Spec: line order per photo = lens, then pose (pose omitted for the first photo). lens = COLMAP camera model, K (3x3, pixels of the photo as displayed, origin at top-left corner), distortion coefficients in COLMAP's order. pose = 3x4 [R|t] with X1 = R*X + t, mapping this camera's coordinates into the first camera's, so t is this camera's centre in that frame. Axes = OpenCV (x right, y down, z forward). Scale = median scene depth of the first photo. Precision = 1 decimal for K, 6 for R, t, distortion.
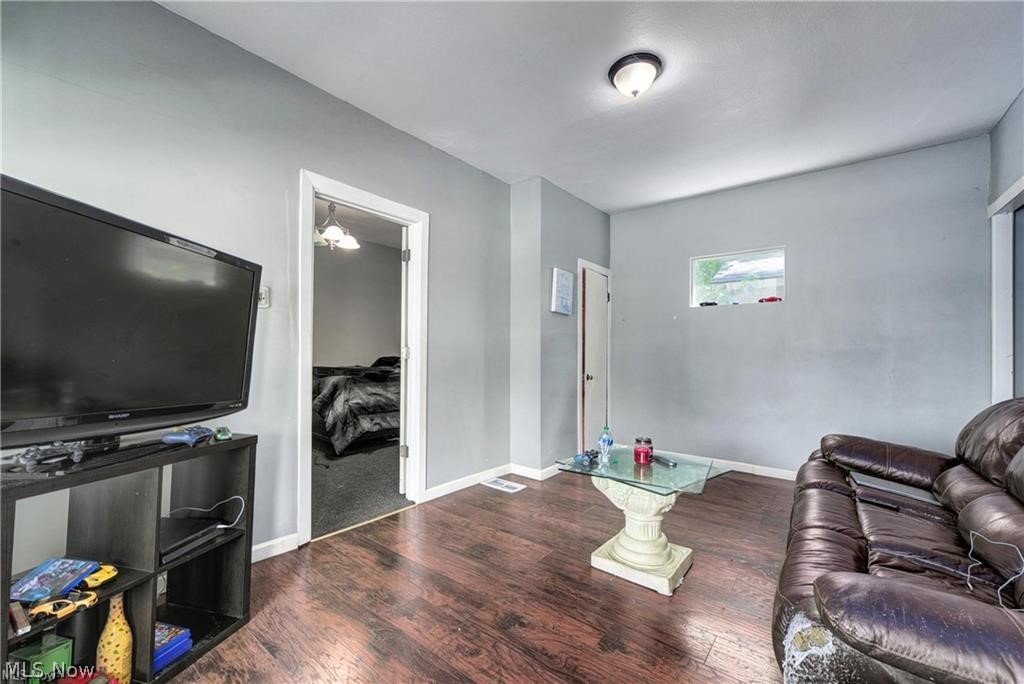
lens RADIAL K [[412.7, 0, 512.6], [0, 412.7, 341.8], [0, 0, 1]] dist [-0.001463, -0.000296]
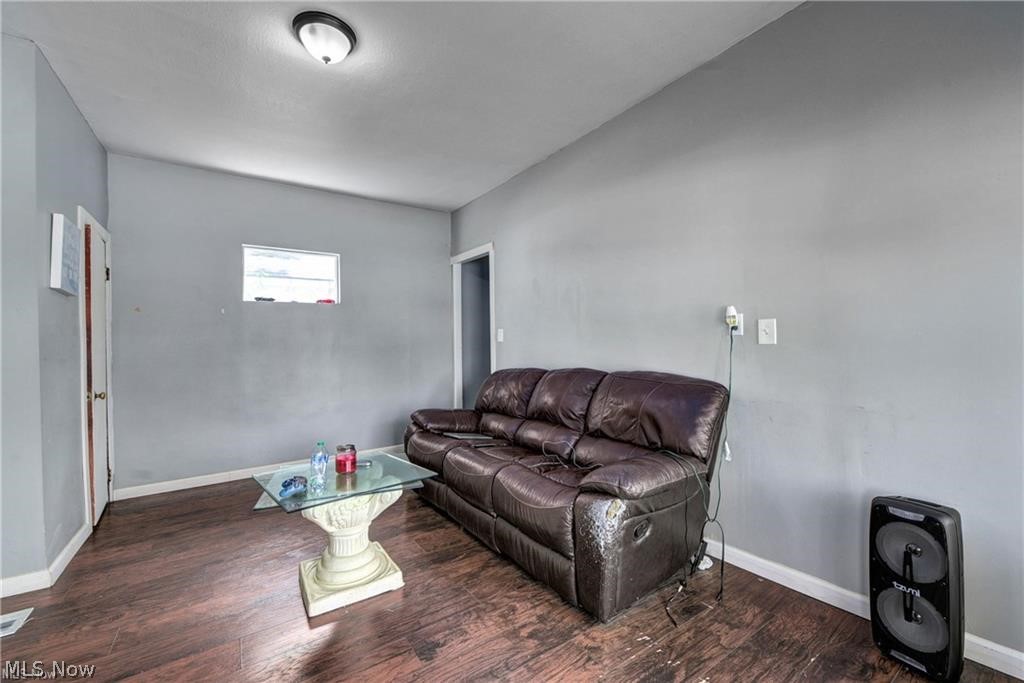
lens RADIAL K [[412.7, 0, 512.6], [0, 412.7, 341.3], [0, 0, 1]] dist [-0.001463, -0.000296]
pose [[0.291549, -0.002900, 0.956552, -0.300583], [-0.000716, 0.999994, 0.003250, -0.000937], [-0.956556, -0.001632, 0.291545, 0.248537]]
